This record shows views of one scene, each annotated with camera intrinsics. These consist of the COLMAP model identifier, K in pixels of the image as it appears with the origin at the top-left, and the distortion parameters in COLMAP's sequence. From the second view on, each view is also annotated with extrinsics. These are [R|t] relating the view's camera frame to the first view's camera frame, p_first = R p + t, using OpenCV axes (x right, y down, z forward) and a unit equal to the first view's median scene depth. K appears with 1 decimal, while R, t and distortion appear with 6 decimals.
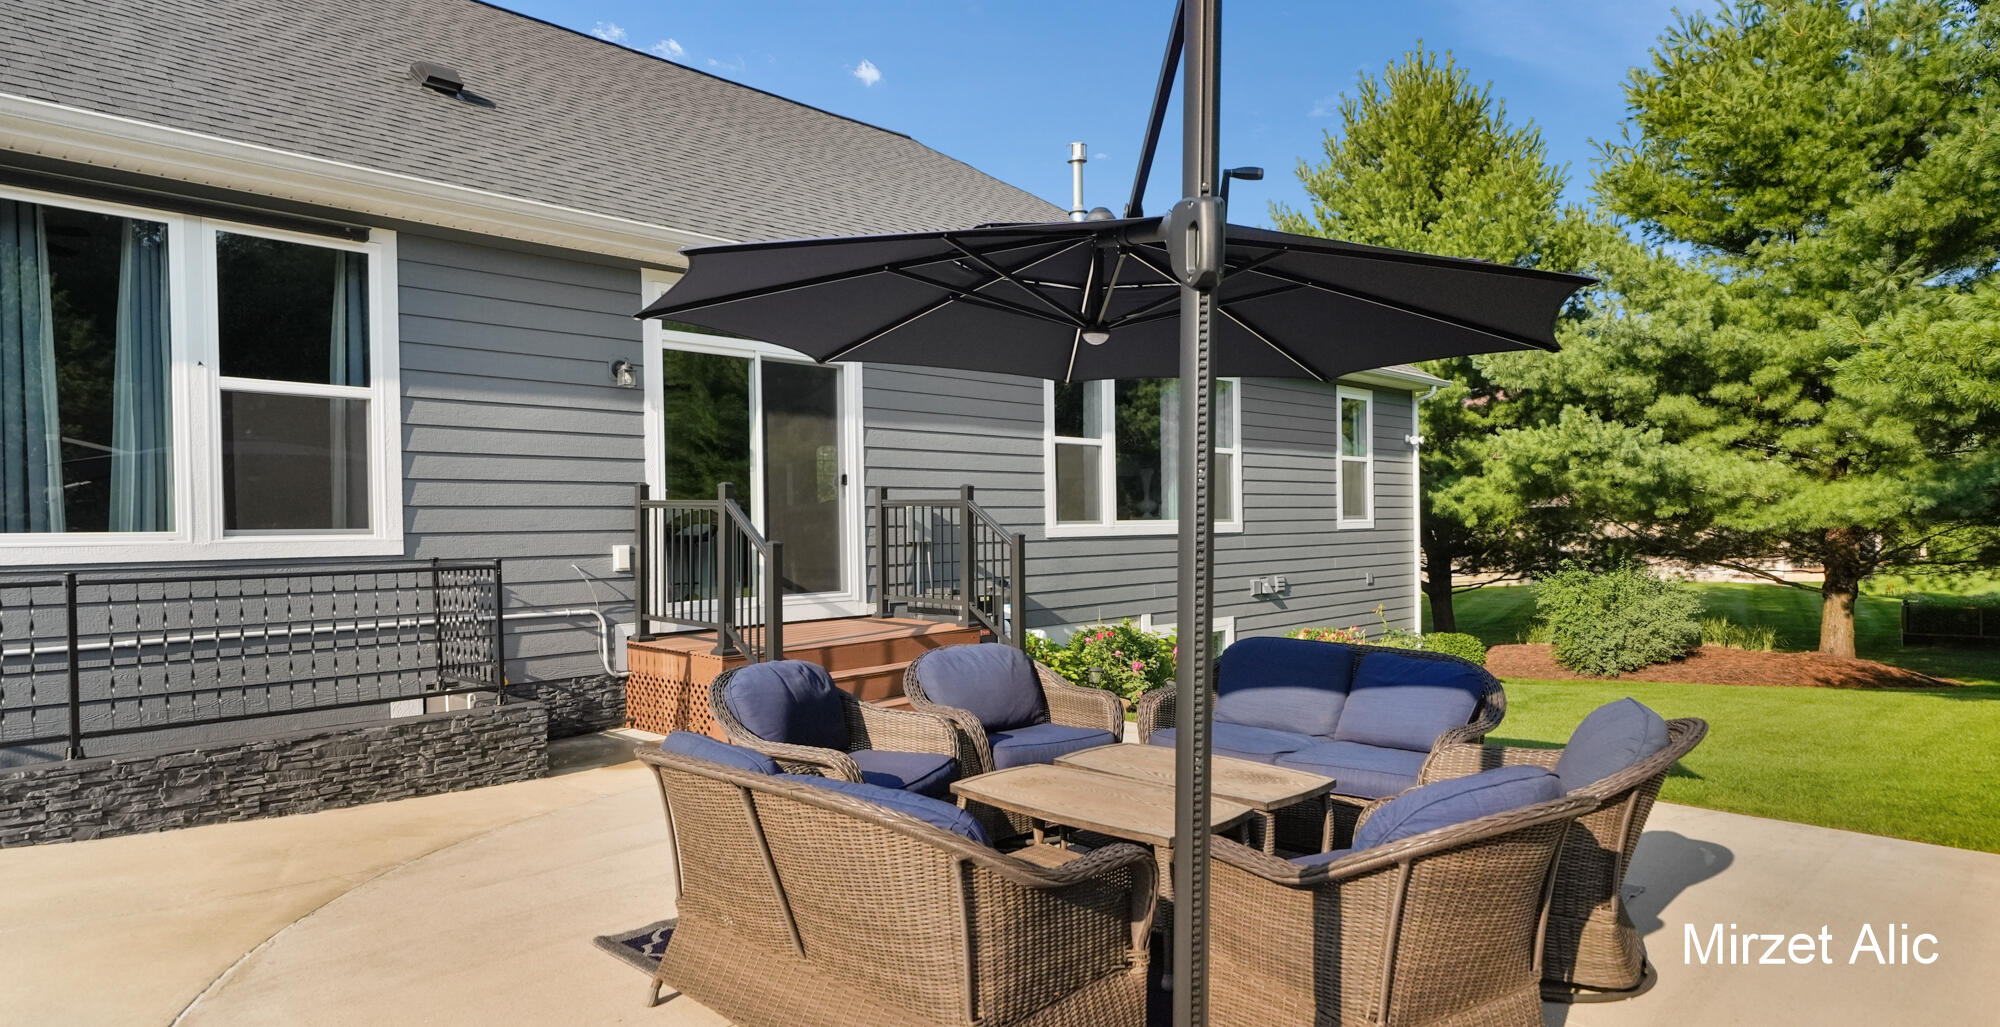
lens RADIAL K [[1167.0, 0, 996.4], [0, 1167.0, 526.4], [0, 0, 1]] dist [0.019518, 0.005420]
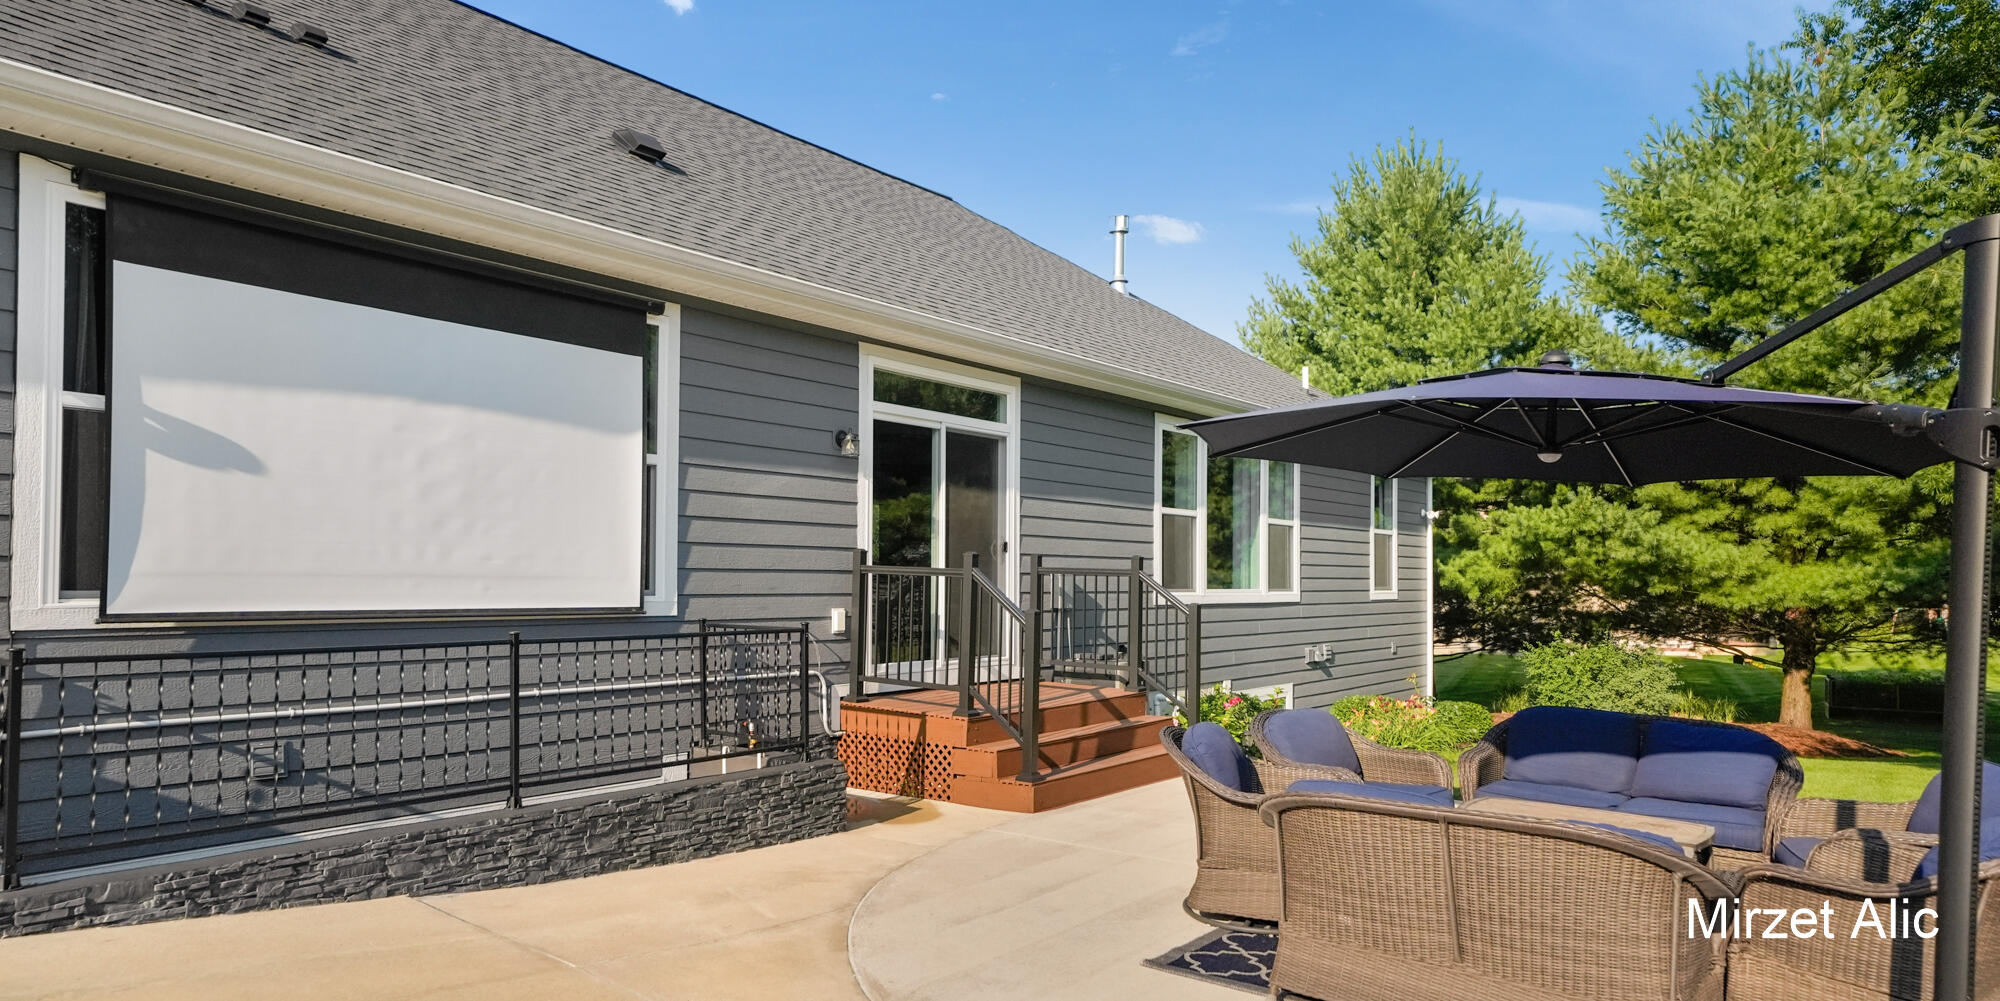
lens RADIAL K [[1224.0, 0, 1025.9], [0, 1224.0, 542.9], [0, 0, 1]] dist [0.026573, 0.001639]
pose [[0.993503, 0.025507, 0.110913, -0.137436], [-0.021791, 0.999164, -0.034587, -0.003870], [-0.111702, 0.031945, 0.993228, -0.047116]]
